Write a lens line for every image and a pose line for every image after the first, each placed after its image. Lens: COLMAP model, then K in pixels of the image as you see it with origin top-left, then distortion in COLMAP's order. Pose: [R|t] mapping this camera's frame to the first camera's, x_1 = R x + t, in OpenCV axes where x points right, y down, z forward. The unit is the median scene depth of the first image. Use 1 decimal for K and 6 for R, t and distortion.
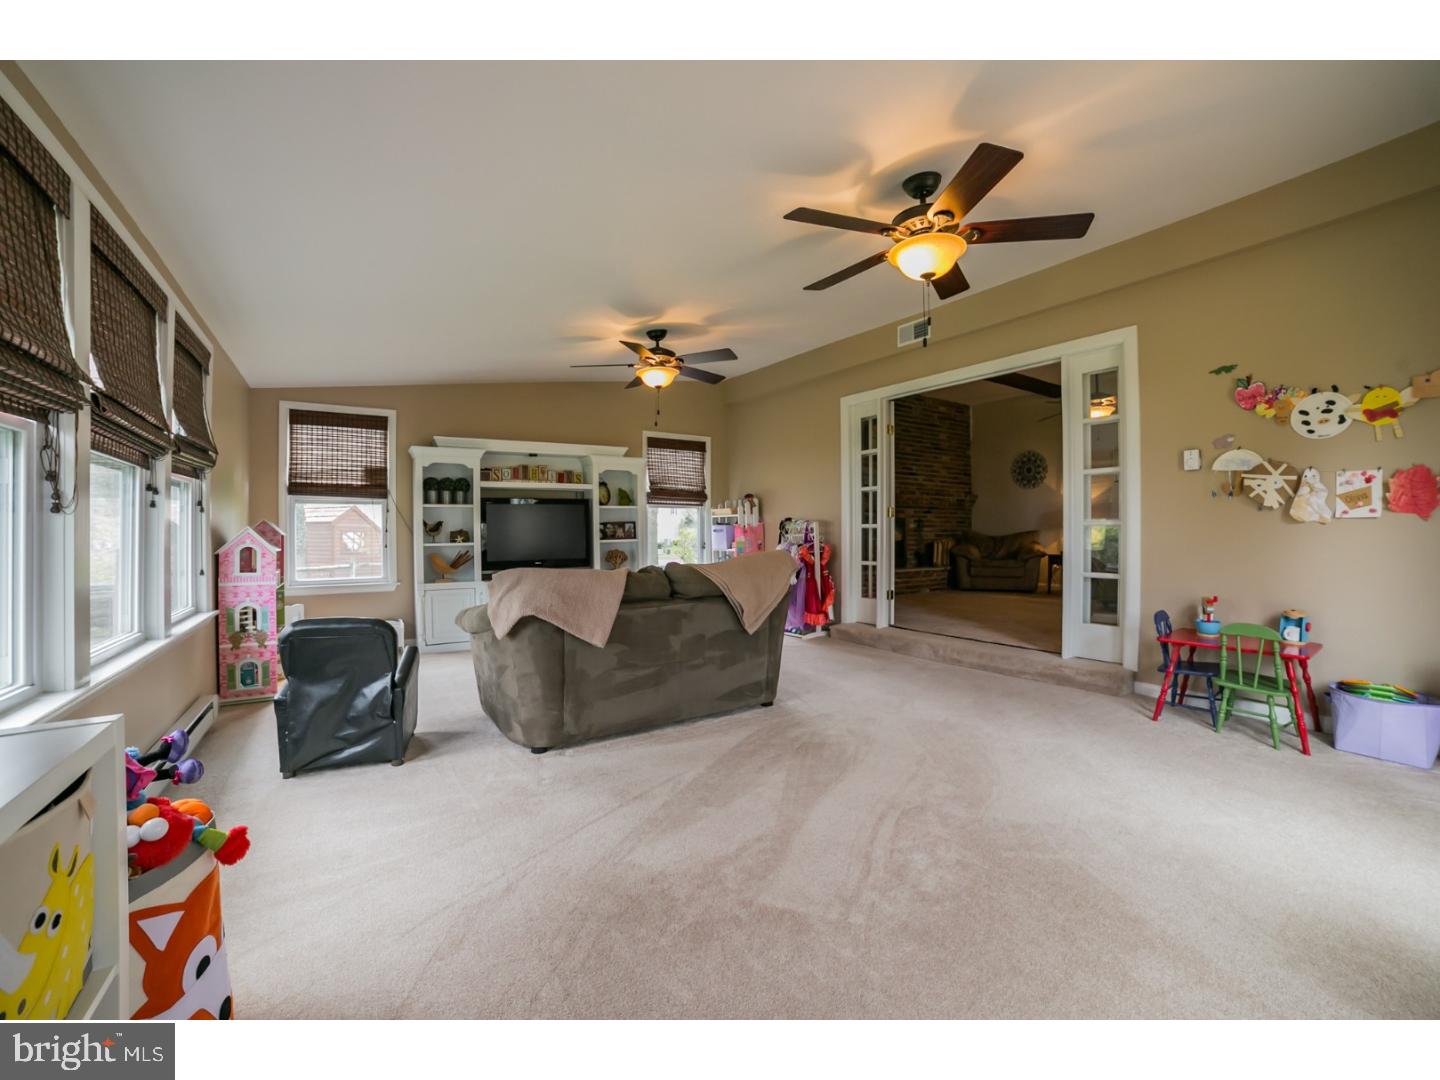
lens RADIAL K [[598.3, 0, 724.2], [0, 598.3, 531.5], [0, 0, 1]] dist [-0.042746, 0.000335]
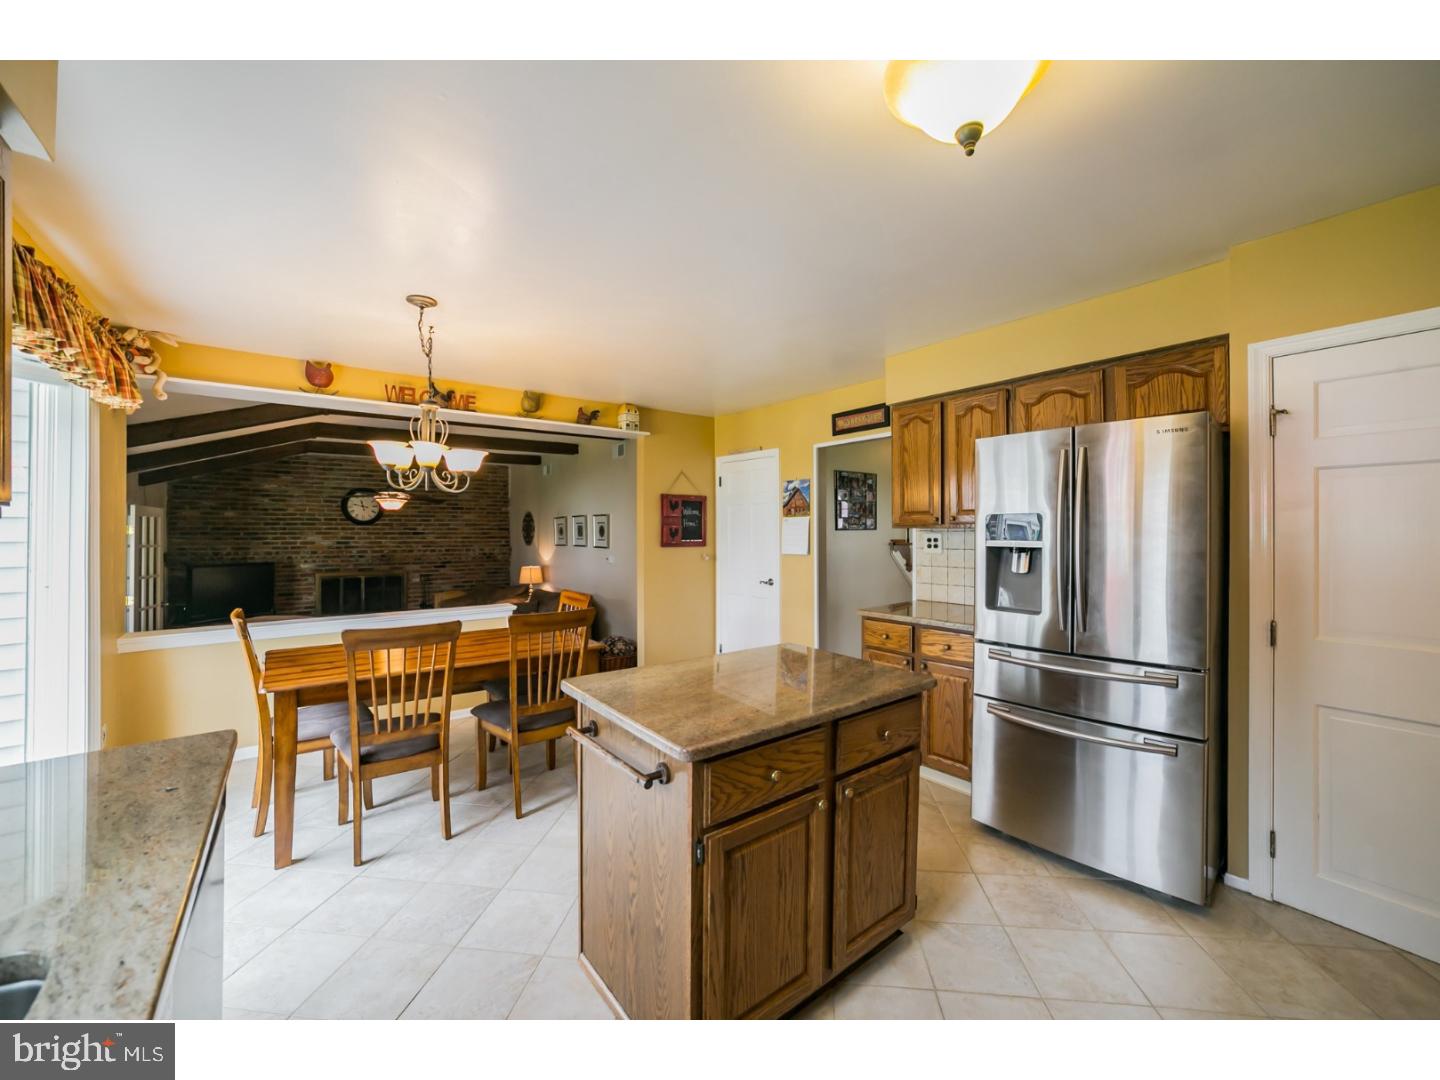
lens RADIAL K [[598.3, 0, 724.2], [0, 598.3, 531.5], [0, 0, 1]] dist [-0.042746, 0.000335]
pose [[0.999695, 0.001233, 0.024680, 1.415268], [-0.001346, 0.999989, 0.004546, -0.174049], [-0.024674, -0.004578, 0.999685, -0.200180]]
